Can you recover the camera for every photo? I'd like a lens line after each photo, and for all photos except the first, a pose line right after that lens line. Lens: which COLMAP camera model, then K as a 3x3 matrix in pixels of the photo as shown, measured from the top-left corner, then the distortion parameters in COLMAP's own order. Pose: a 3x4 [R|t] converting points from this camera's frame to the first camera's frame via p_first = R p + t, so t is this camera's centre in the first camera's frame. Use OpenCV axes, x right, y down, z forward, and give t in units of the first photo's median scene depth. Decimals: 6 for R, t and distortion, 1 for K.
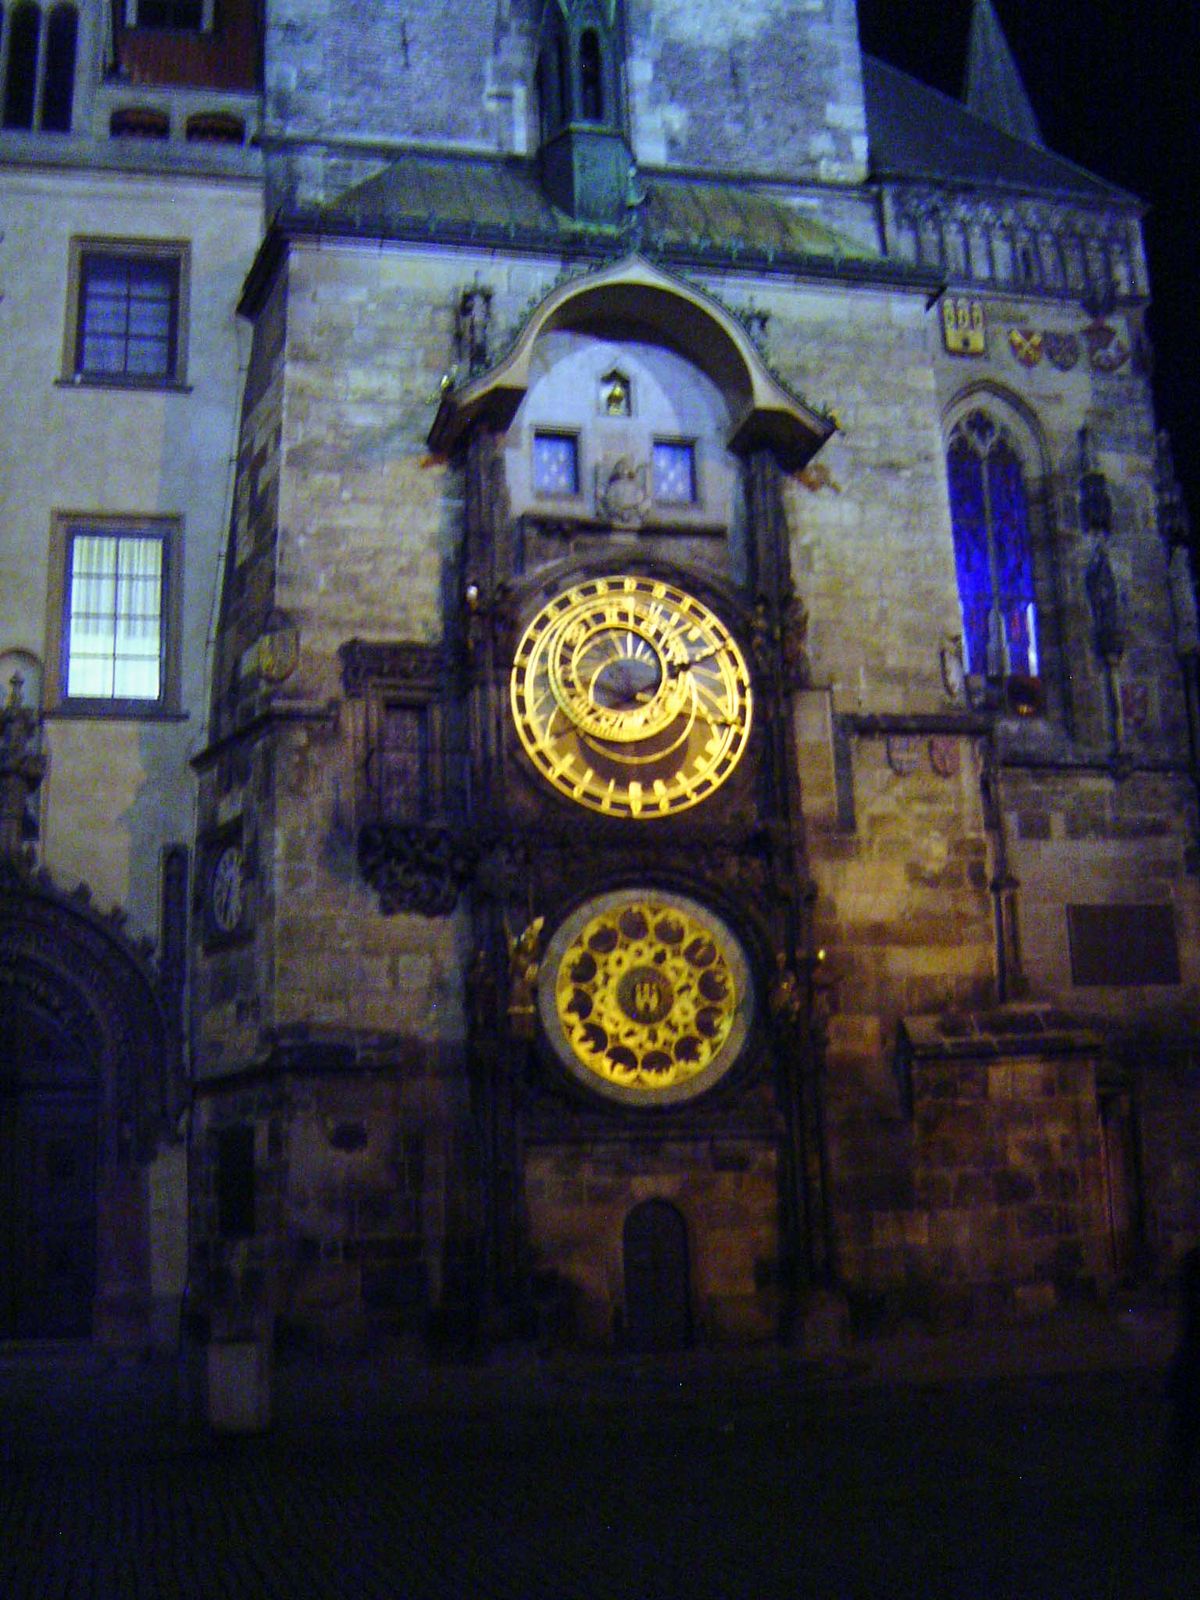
lens RADIAL K [[1835.2, 0, 600.0], [0, 1835.2, 800.0], [0, 0, 1]] dist [-0.151124, 0.001283]
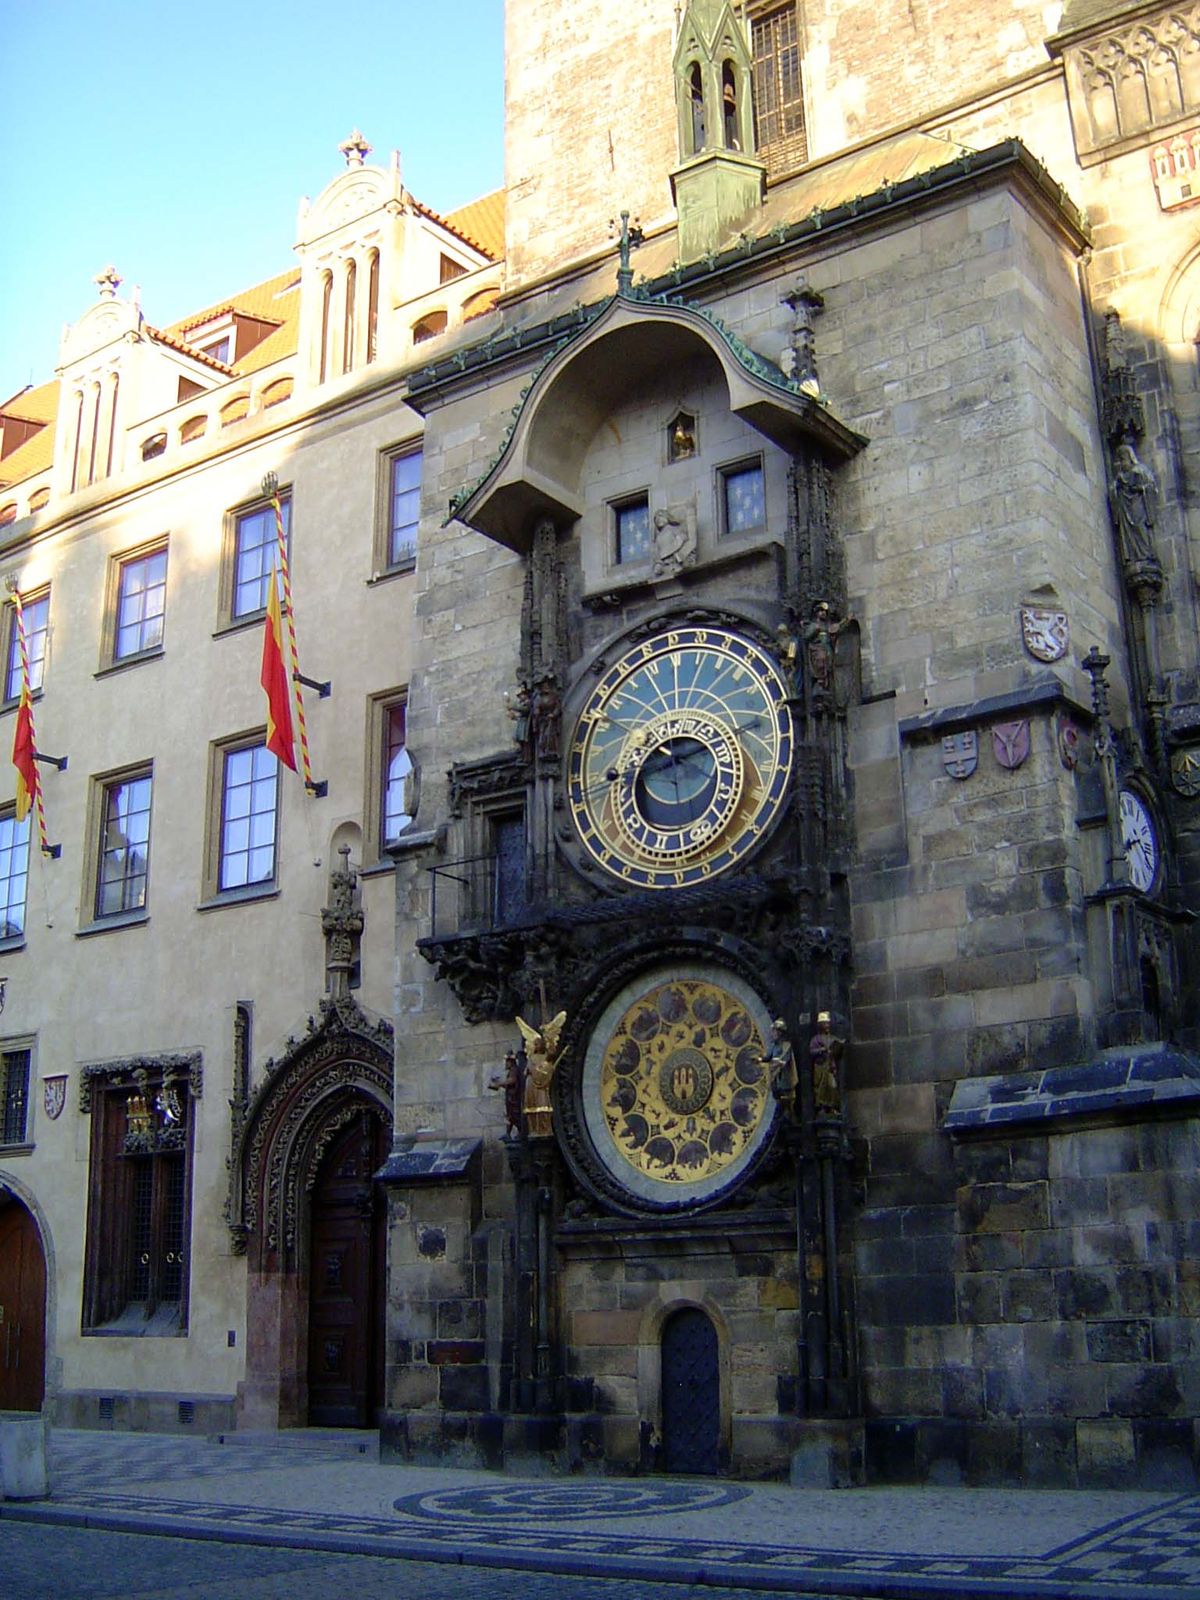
lens RADIAL K [[1835.2, 0, 600.0], [0, 1835.2, 800.0], [0, 0, 1]] dist [-0.151124, 0.001283]
pose [[0.653006, -0.190405, -0.733028, 0.684671], [0.158655, 0.980797, -0.113428, 0.064601], [0.740548, -0.042229, 0.670675, 0.358155]]
